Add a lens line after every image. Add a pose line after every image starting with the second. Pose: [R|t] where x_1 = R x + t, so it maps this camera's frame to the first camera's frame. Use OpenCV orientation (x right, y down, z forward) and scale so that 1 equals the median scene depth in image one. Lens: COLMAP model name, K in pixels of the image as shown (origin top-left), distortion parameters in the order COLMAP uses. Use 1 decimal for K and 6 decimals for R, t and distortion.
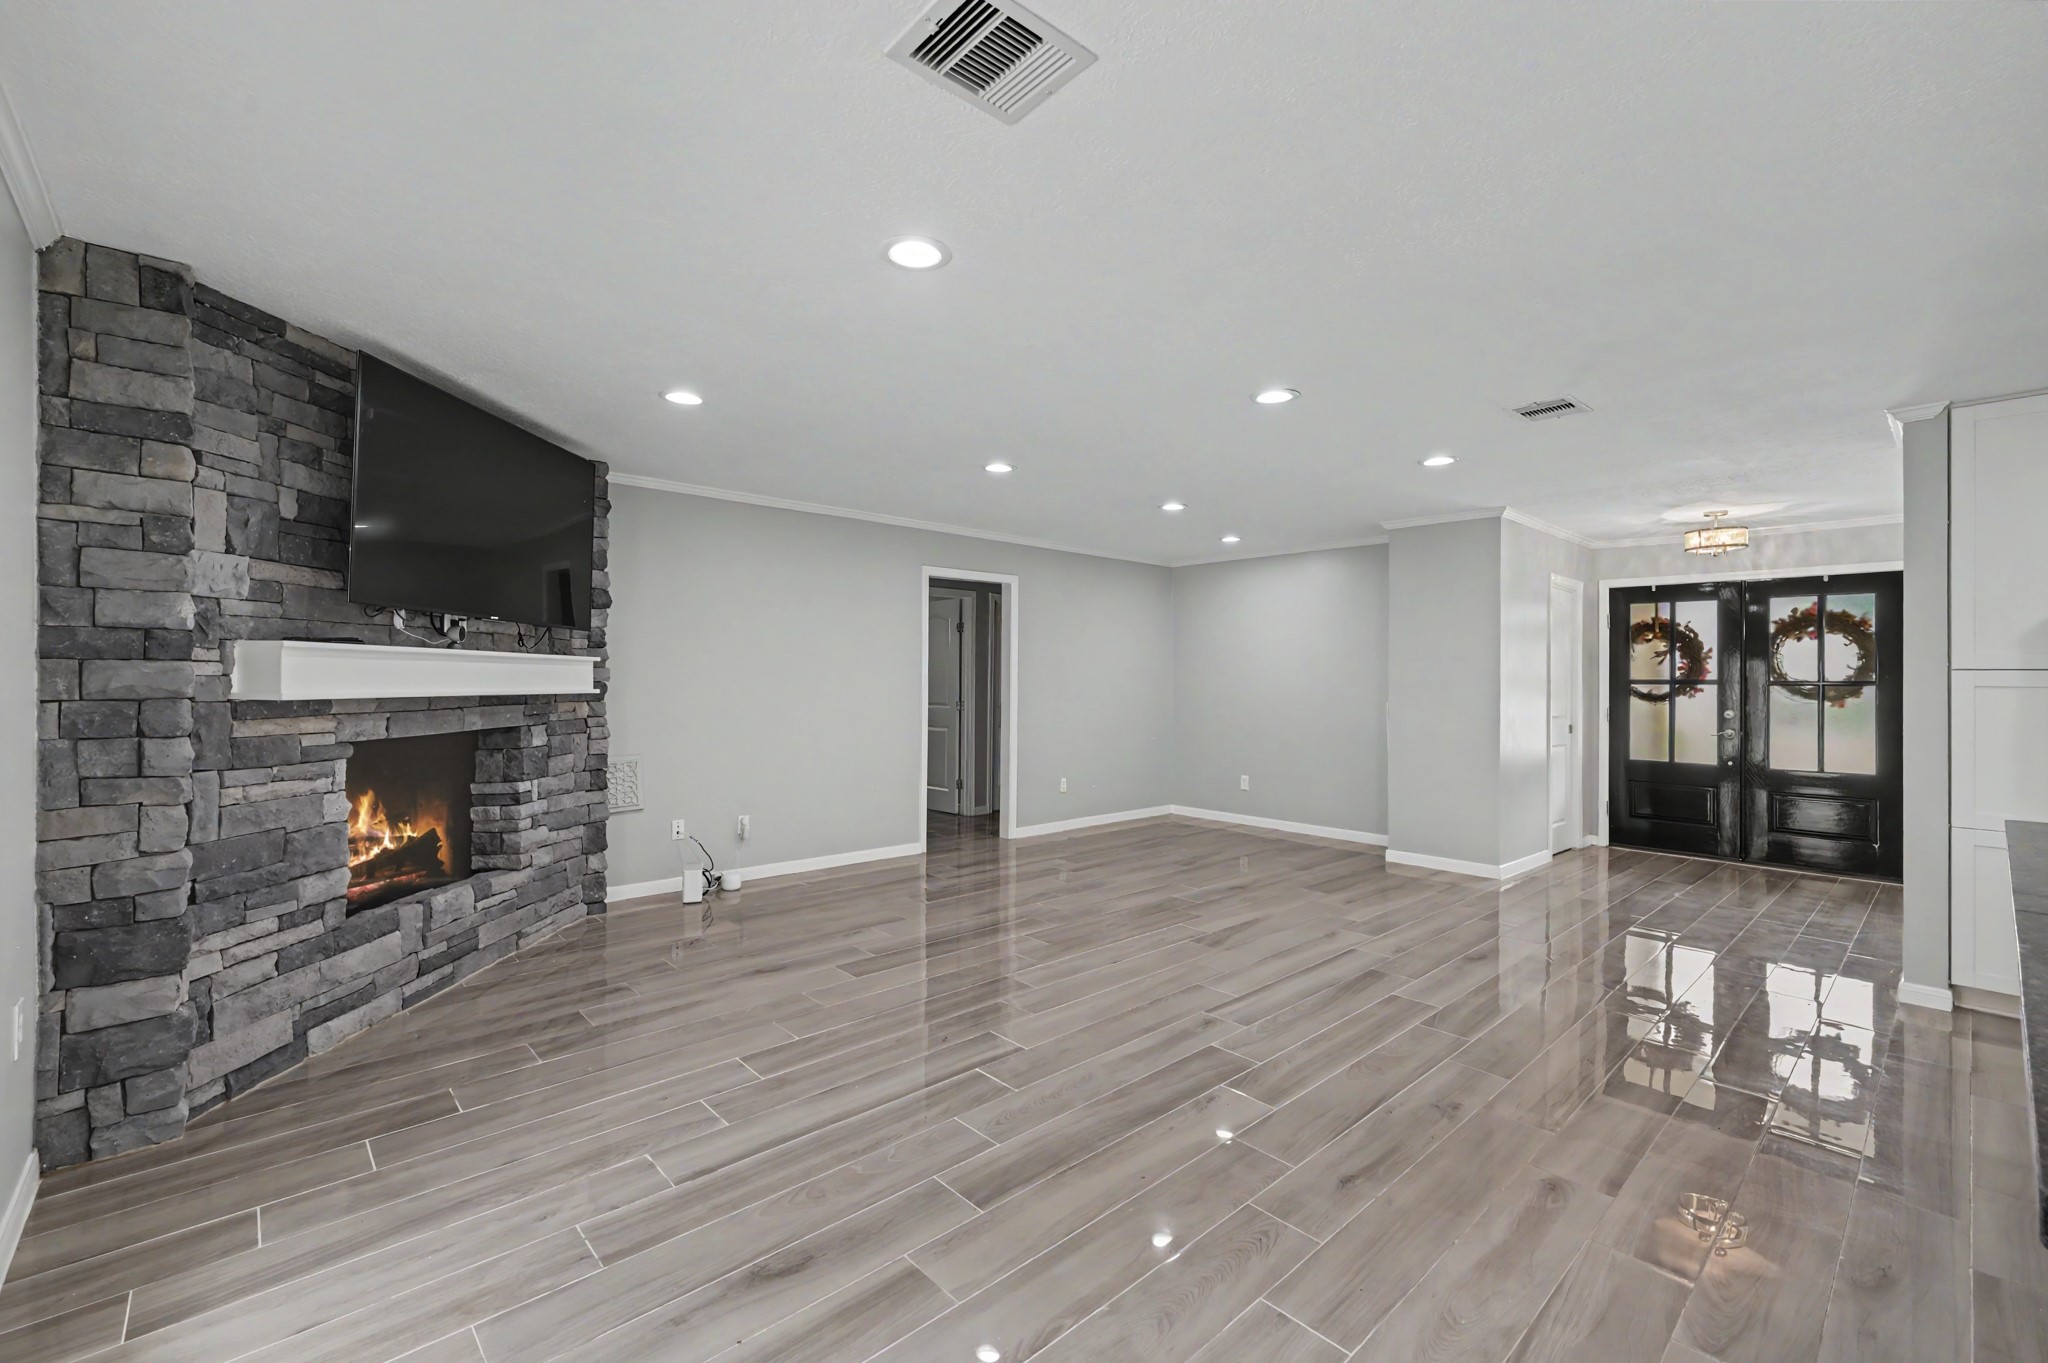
lens RADIAL K [[864.3, 0, 1024.8], [0, 864.3, 669.9], [0, 0, 1]] dist [0.001550, 0.000451]
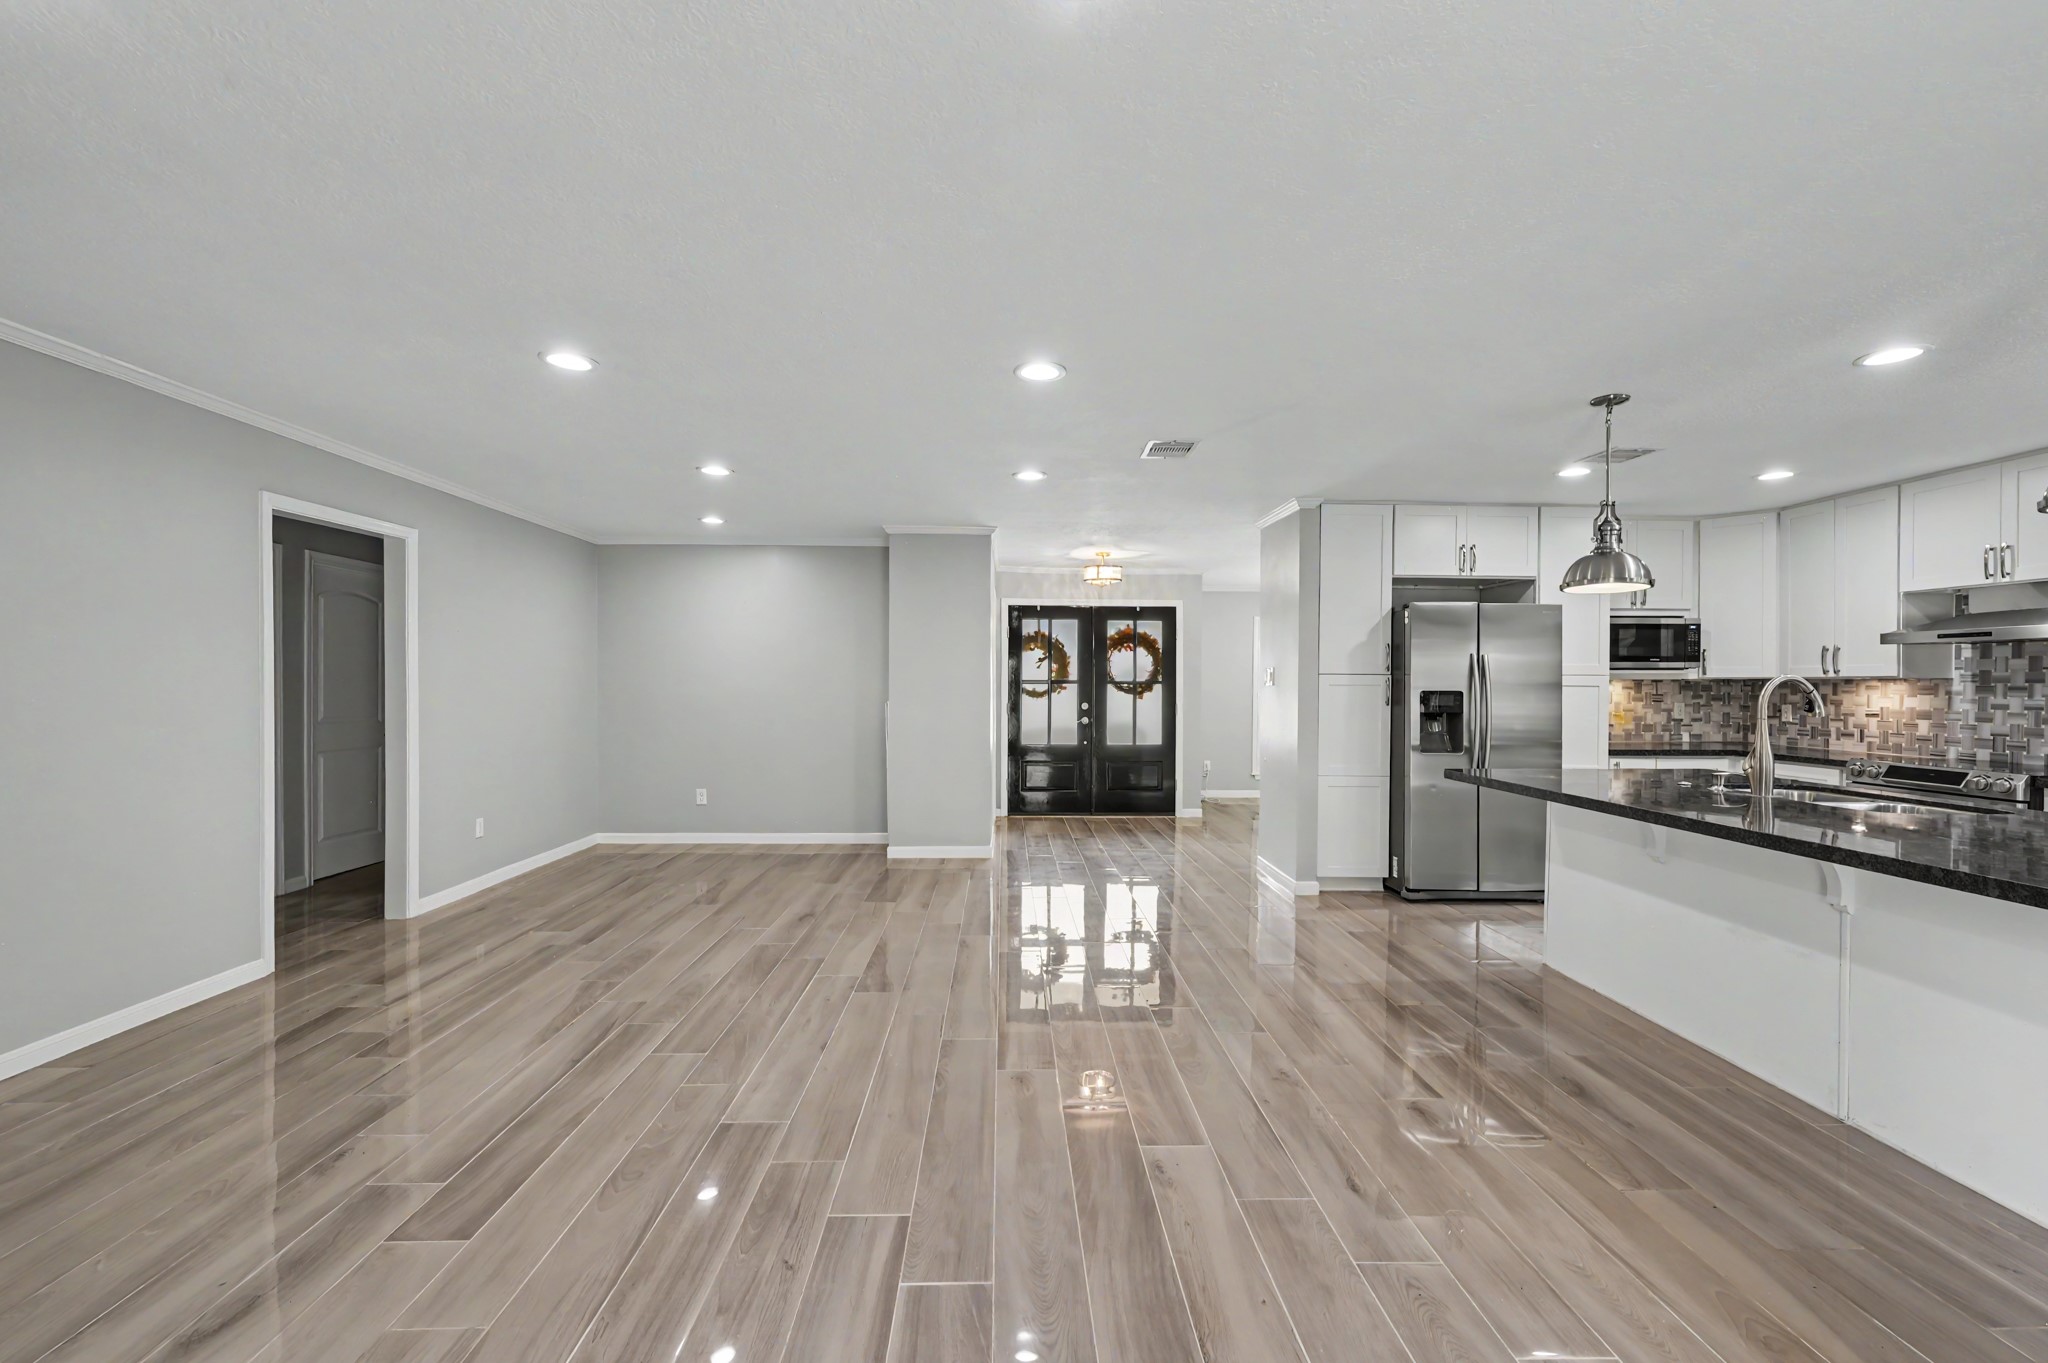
lens RADIAL K [[823.7, 0, 1024.4], [0, 823.7, 687.5], [0, 0, 1]] dist [0.003386, -0.000077]
pose [[0.655796, -0.010070, 0.754871, -0.297757], [-0.005321, 0.999825, 0.017960, 0.000864], [-0.754919, -0.015795, 0.655628, 0.342829]]
